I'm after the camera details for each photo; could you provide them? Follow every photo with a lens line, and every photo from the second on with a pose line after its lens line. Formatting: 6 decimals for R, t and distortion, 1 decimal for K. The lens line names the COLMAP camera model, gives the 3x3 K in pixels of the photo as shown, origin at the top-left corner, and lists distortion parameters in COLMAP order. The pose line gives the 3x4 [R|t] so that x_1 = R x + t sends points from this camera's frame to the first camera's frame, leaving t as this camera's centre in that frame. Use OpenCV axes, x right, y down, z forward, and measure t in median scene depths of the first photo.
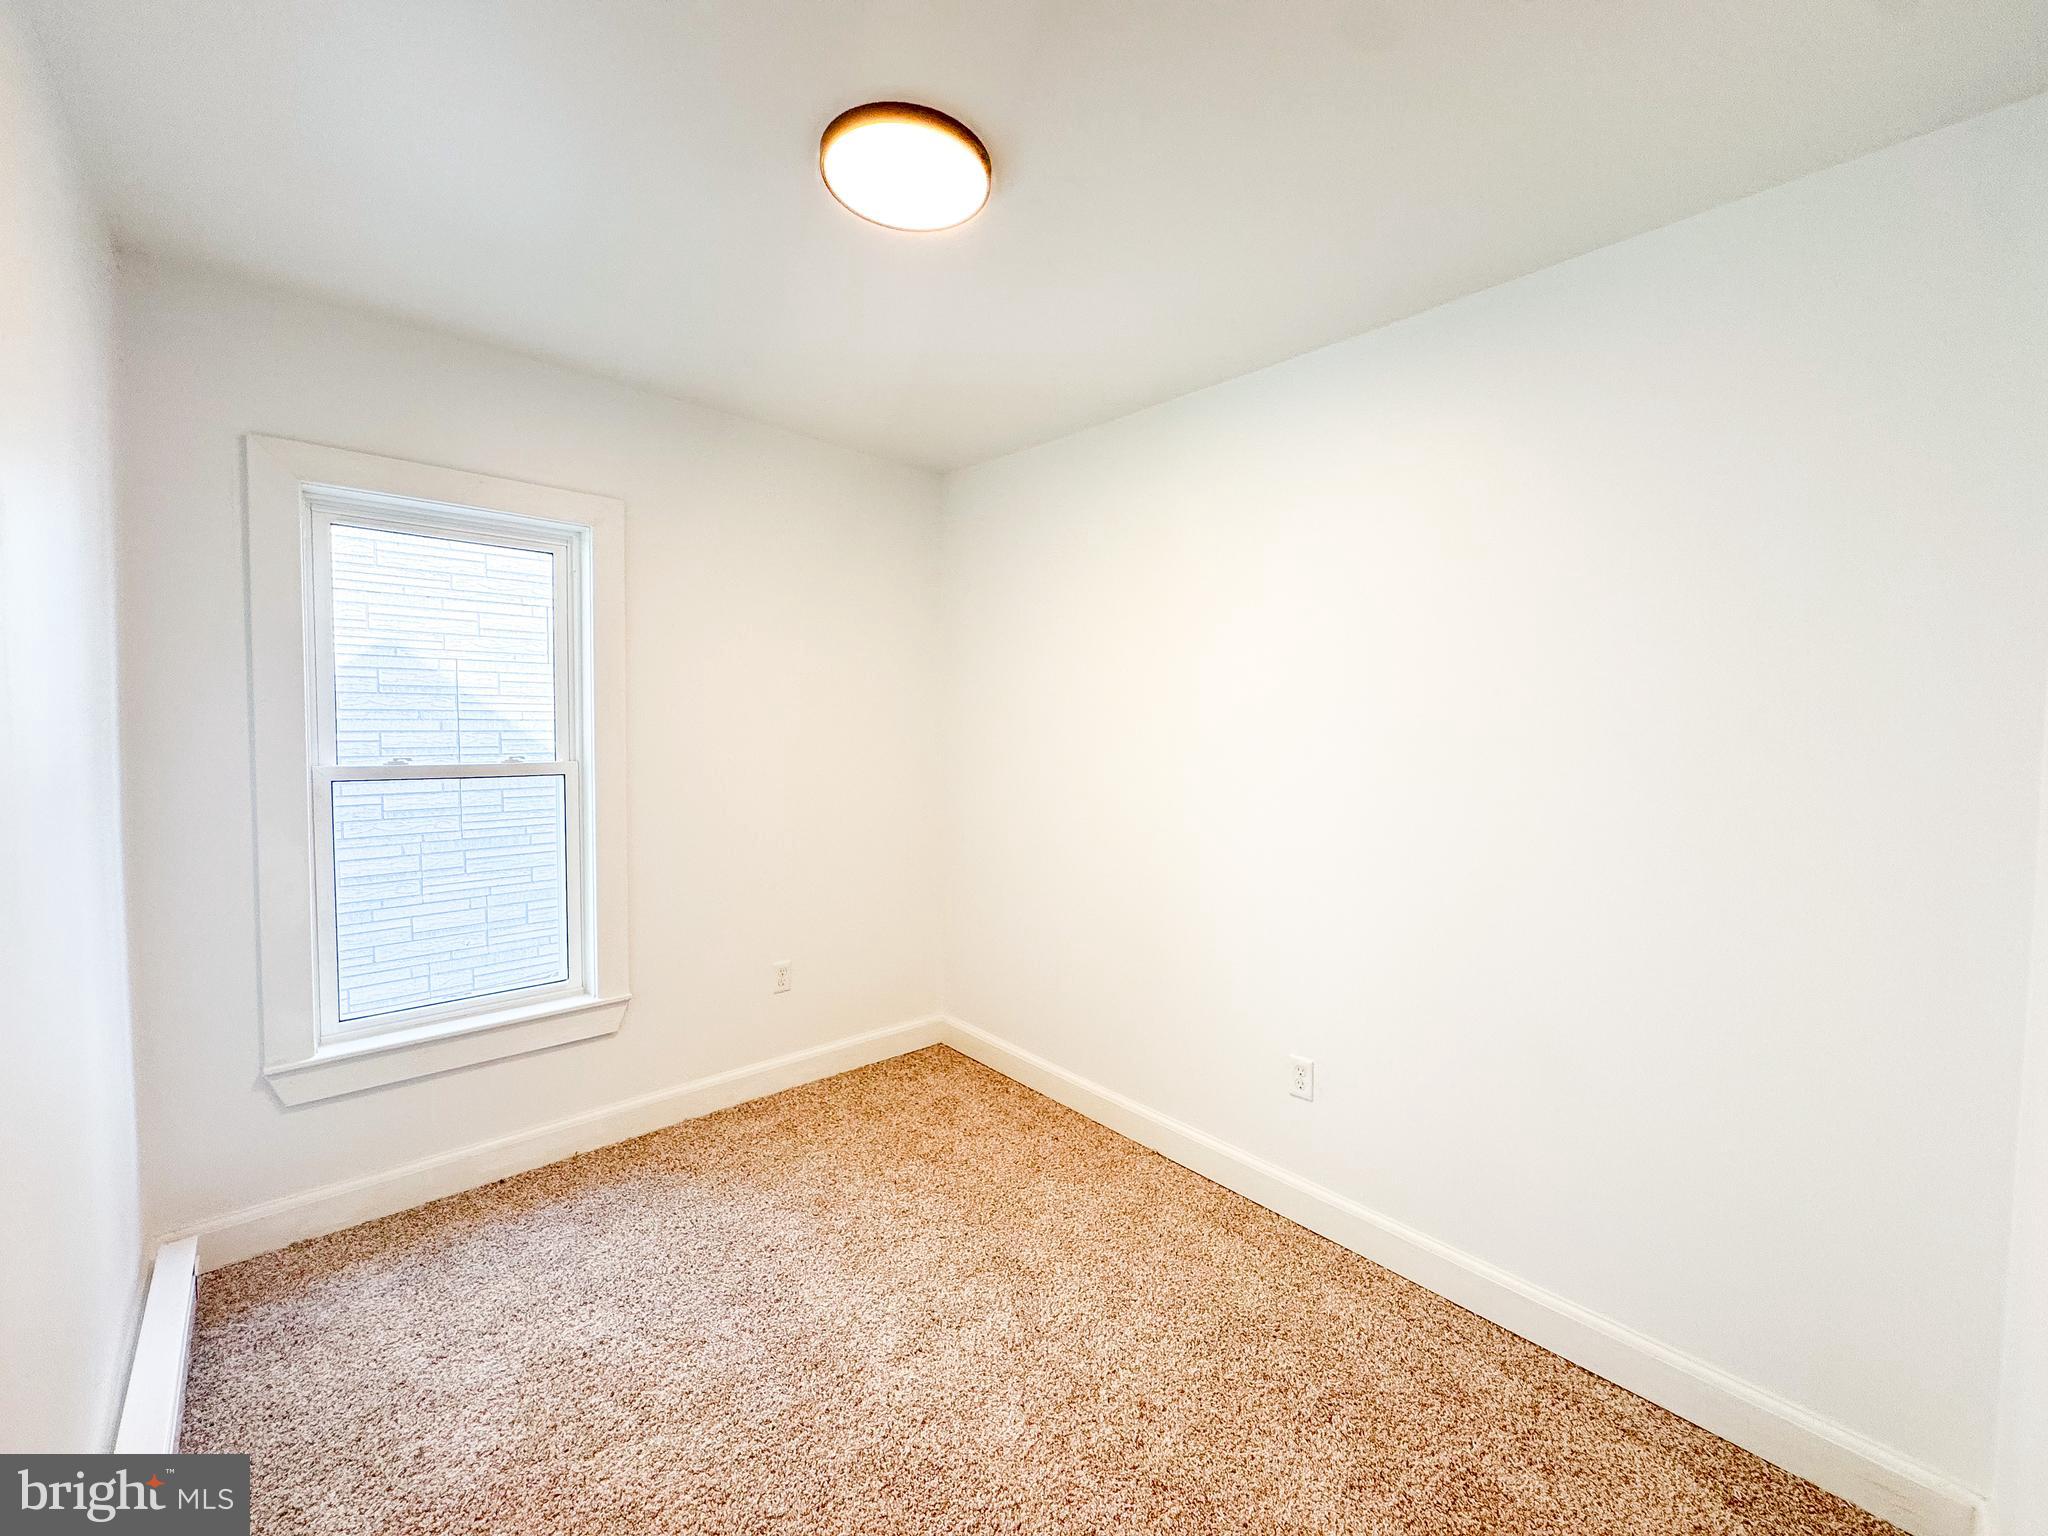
lens RADIAL K [[821.5, 0, 1022.0], [0, 821.5, 773.6], [0, 0, 1]] dist [-0.005668, 0.001005]
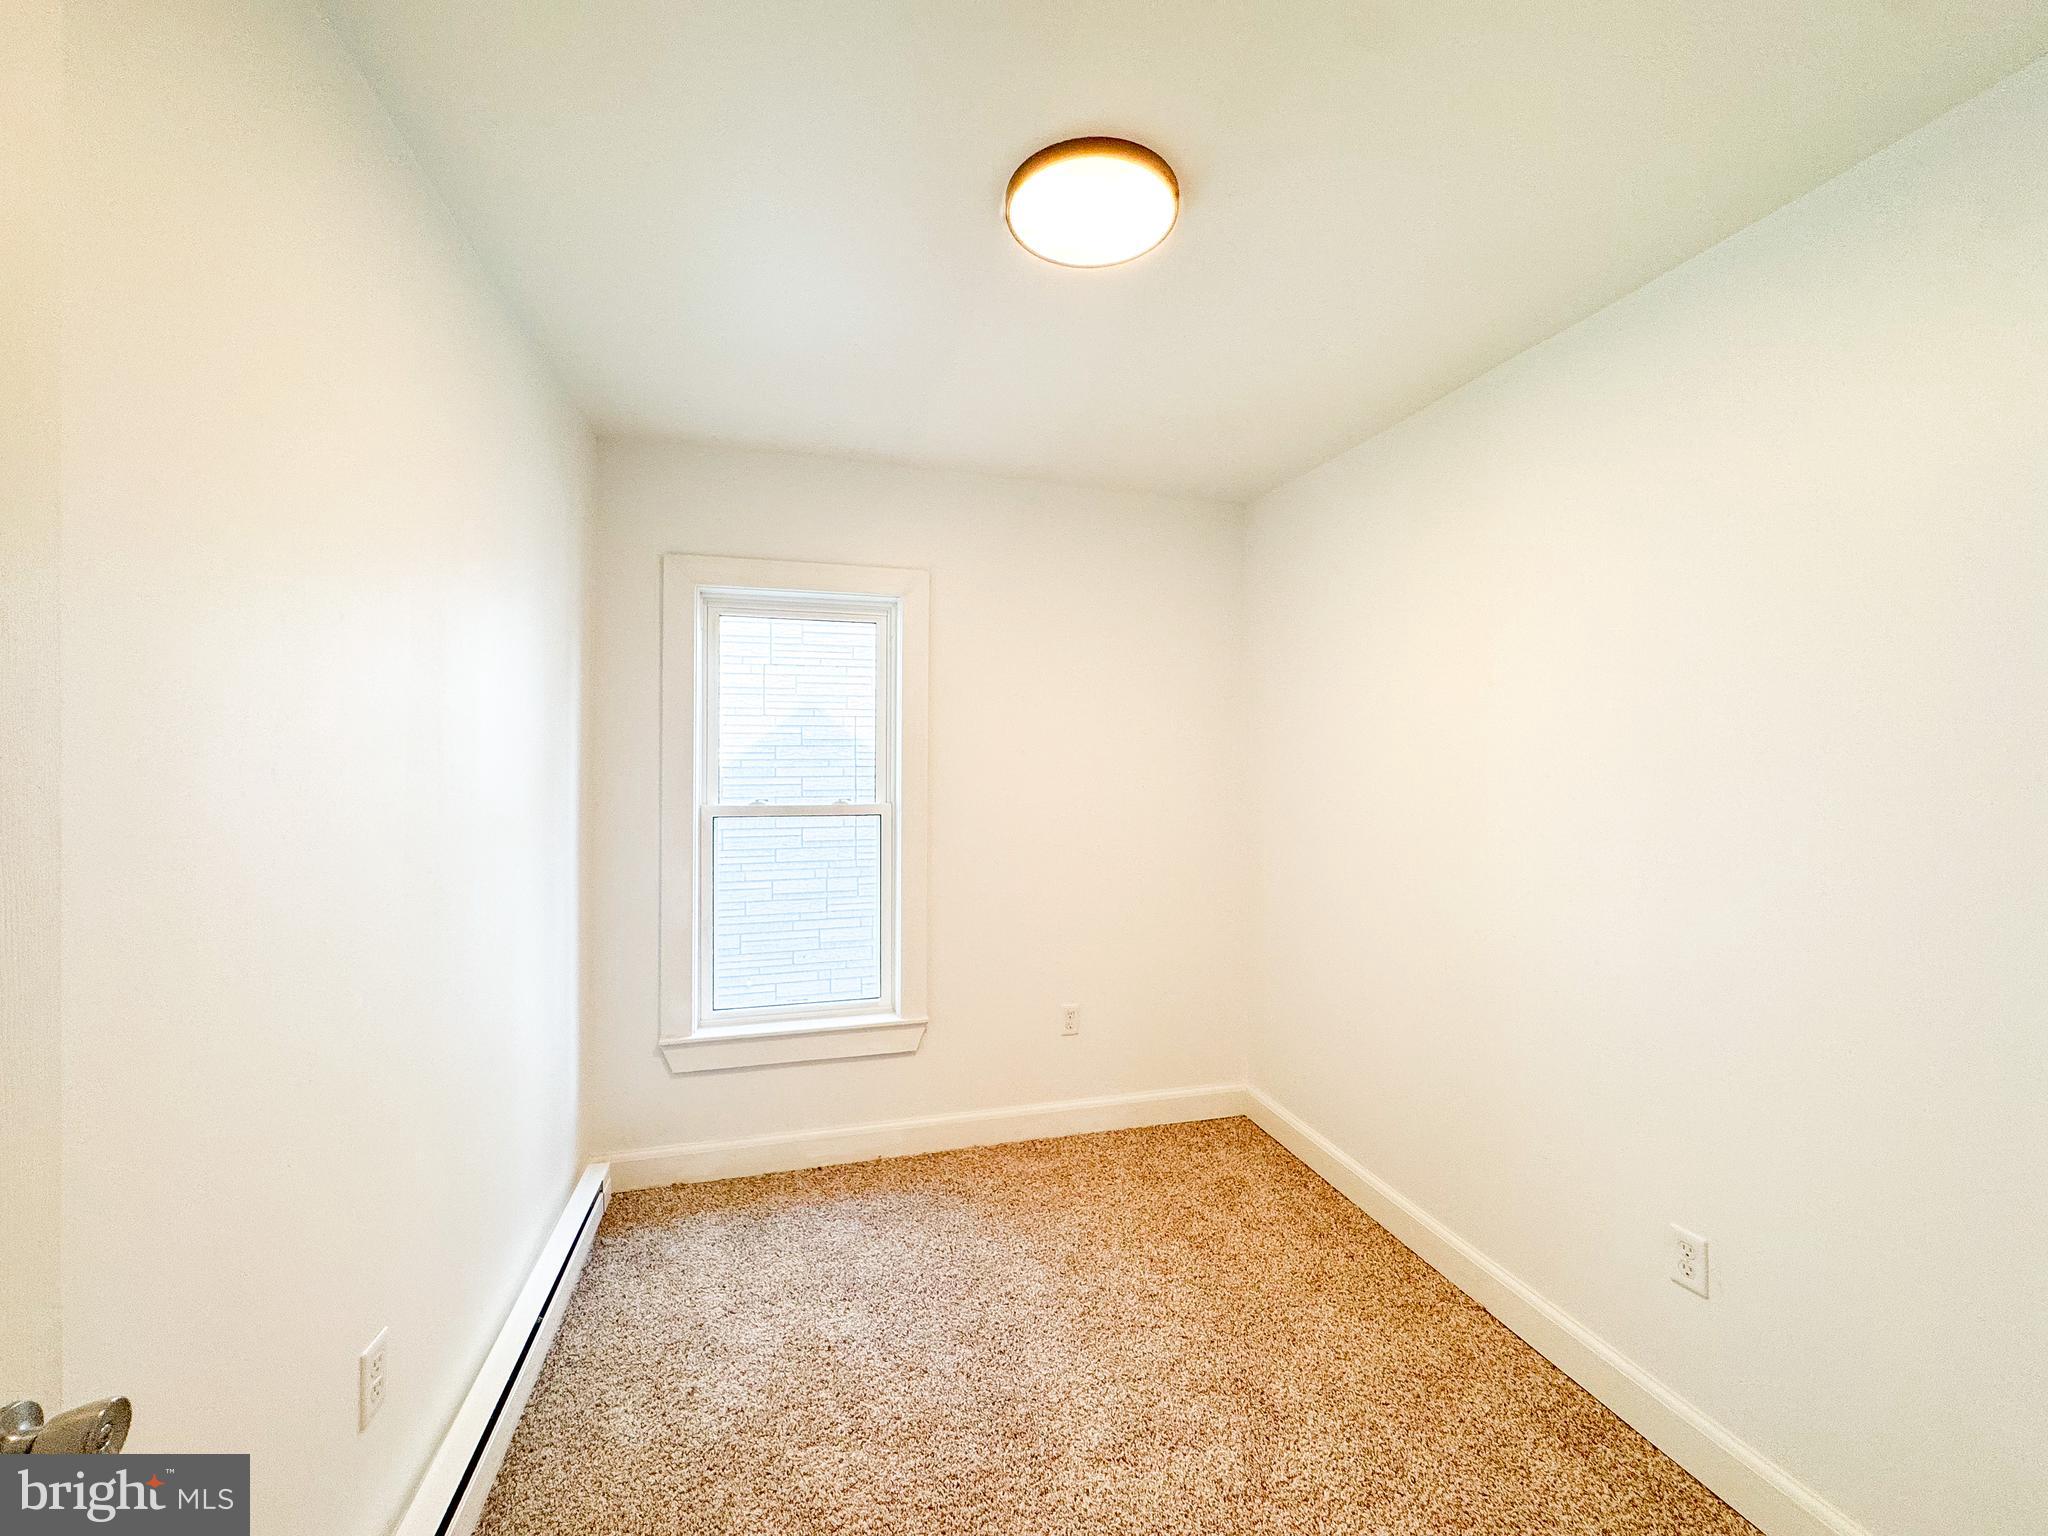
lens RADIAL K [[821.5, 0, 1031.1], [0, 821.5, 773.7], [0, 0, 1]] dist [-0.005668, 0.001005]
pose [[0.888753, -0.005155, -0.458357, 0.163982], [-0.018609, 0.998707, -0.047317, -0.006260], [0.458008, 0.050583, 0.887508, 0.090646]]
